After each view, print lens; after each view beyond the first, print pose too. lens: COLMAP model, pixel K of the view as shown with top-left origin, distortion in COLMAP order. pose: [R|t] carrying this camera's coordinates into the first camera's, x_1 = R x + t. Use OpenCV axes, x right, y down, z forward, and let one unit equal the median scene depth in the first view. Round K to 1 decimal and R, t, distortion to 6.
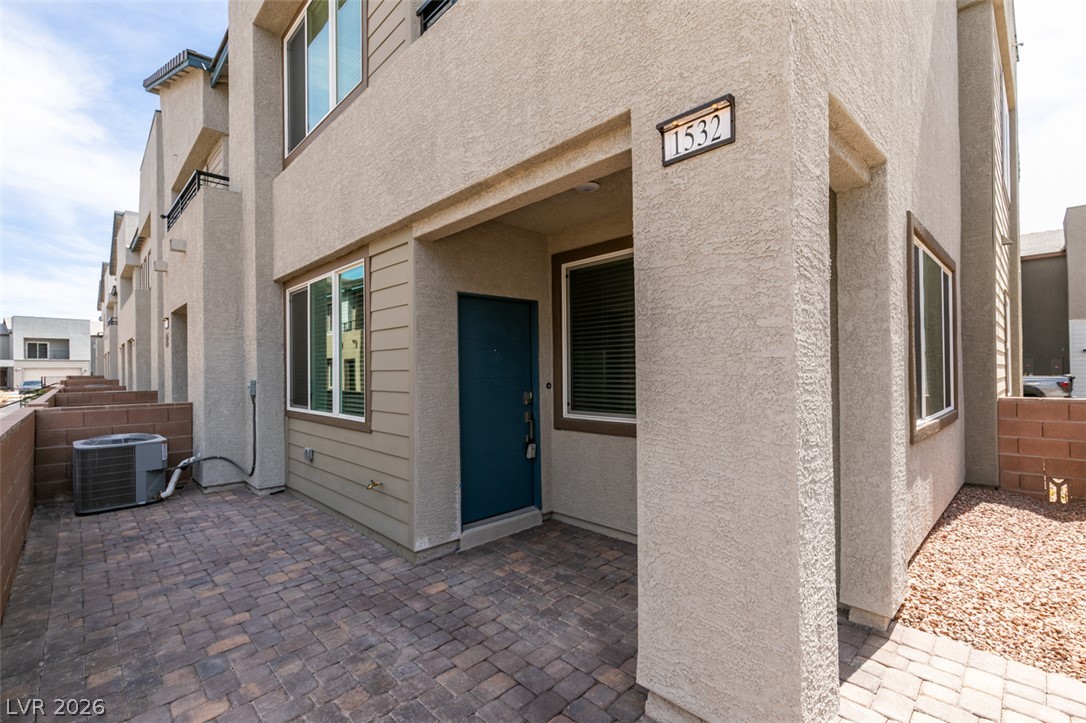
lens RADIAL K [[483.8, 0, 541.8], [0, 483.8, 366.2], [0, 0, 1]] dist [0.004563, -0.000574]
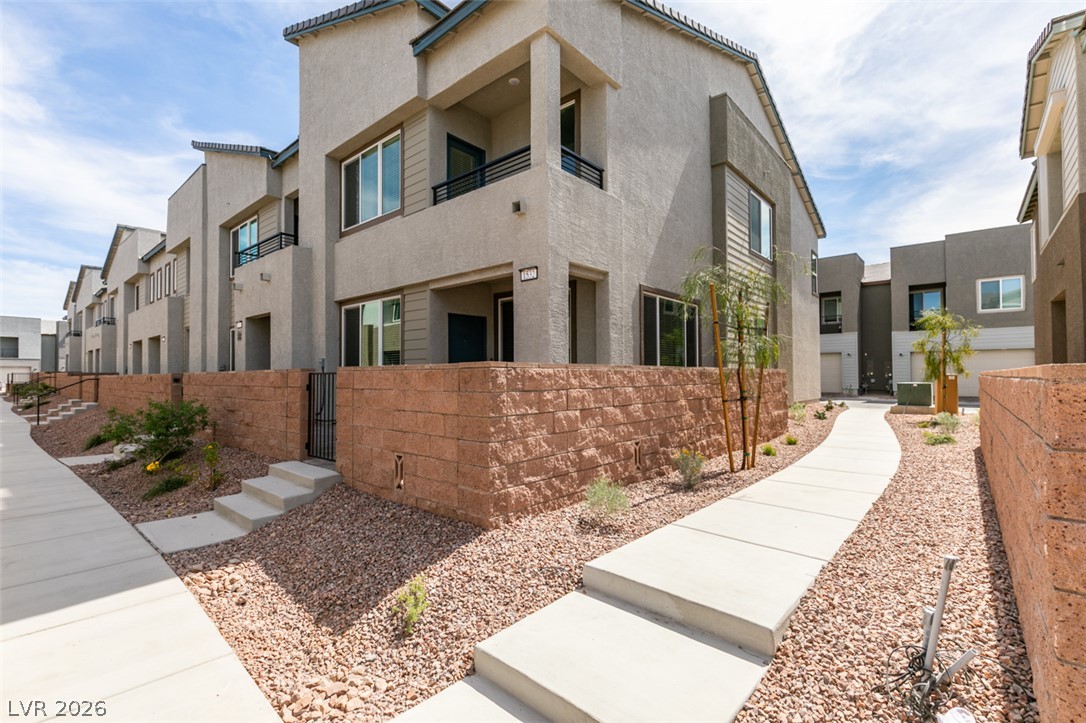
lens RADIAL K [[483.8, 0, 541.8], [0, 483.8, 366.2], [0, 0, 1]] dist [0.004563, -0.000574]
pose [[0.996039, 0.007842, 0.088570, 0.044527], [-0.006821, 0.999907, -0.011829, 0.091061], [-0.088654, 0.011178, 0.996000, -1.012062]]
